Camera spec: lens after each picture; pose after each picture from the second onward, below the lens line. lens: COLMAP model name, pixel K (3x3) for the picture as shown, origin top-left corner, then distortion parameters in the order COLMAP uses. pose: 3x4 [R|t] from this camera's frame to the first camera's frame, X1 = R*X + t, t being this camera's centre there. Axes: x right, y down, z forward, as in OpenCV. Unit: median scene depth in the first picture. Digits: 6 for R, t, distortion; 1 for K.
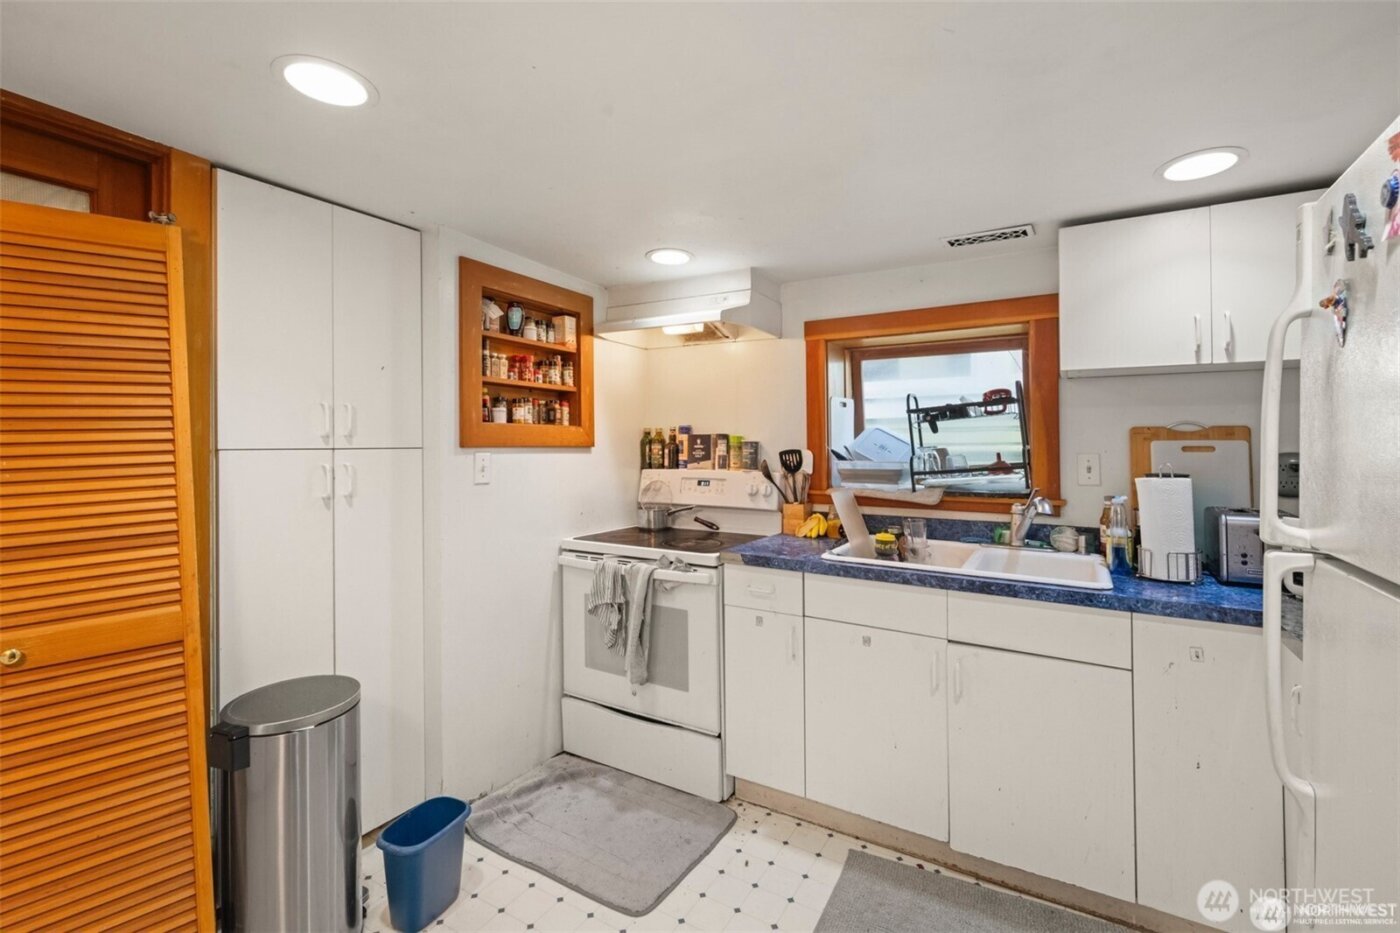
lens RADIAL K [[625.3, 0, 702.3], [0, 625.3, 439.6], [0, 0, 1]] dist [0.001328, 0.001494]
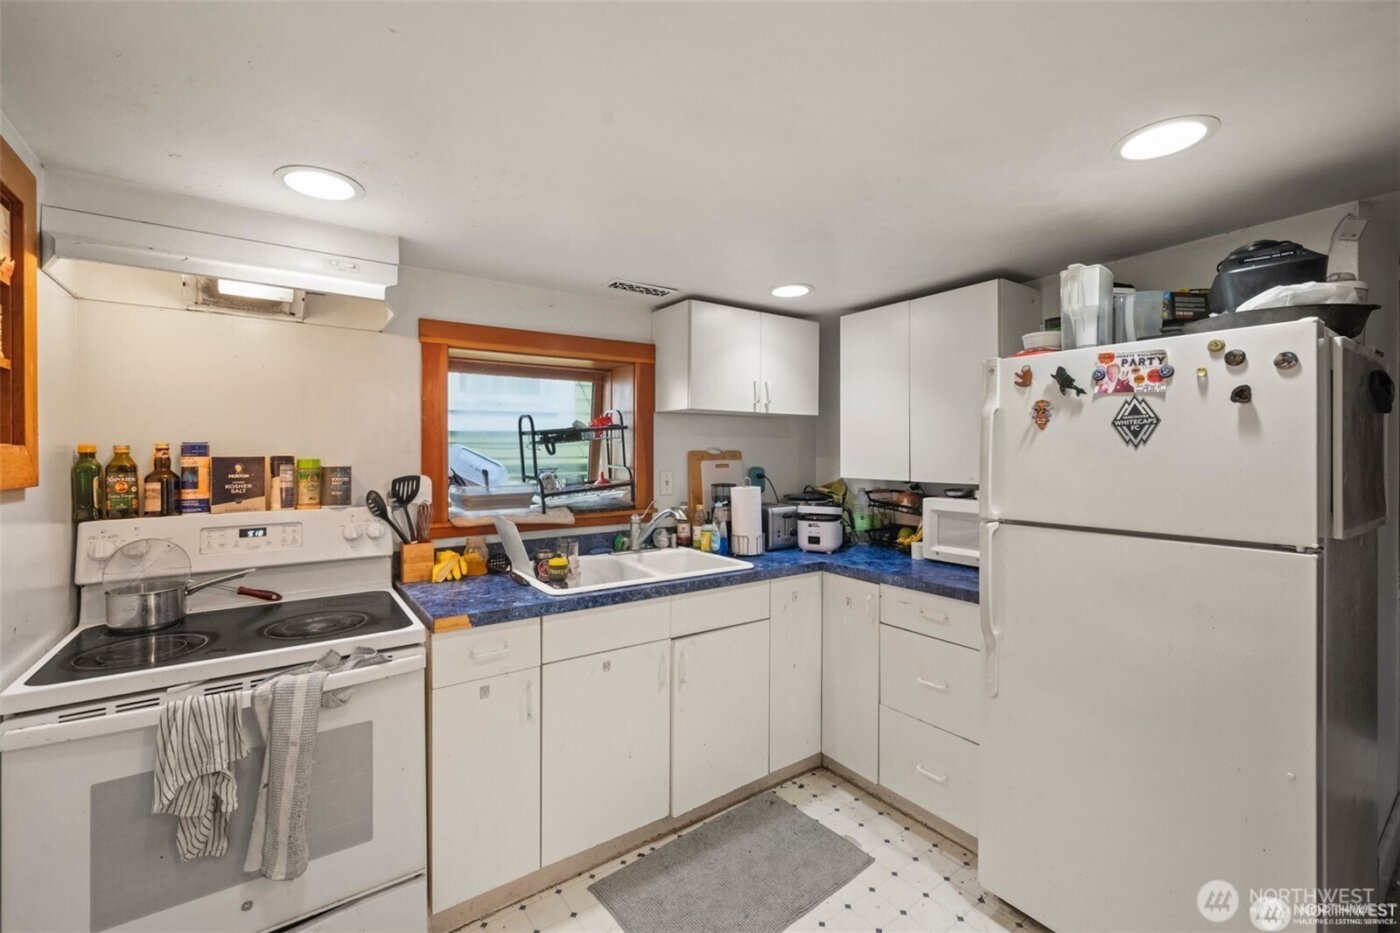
lens RADIAL K [[596.3, 0, 711.0], [0, 596.3, 445.4], [0, 0, 1]] dist [0.001311, -0.001057]
pose [[0.394548, 0.005070, 0.918861, -0.433524], [-0.003786, 0.999985, -0.003892, -0.023065], [-0.918868, -0.001943, 0.394561, 0.367285]]
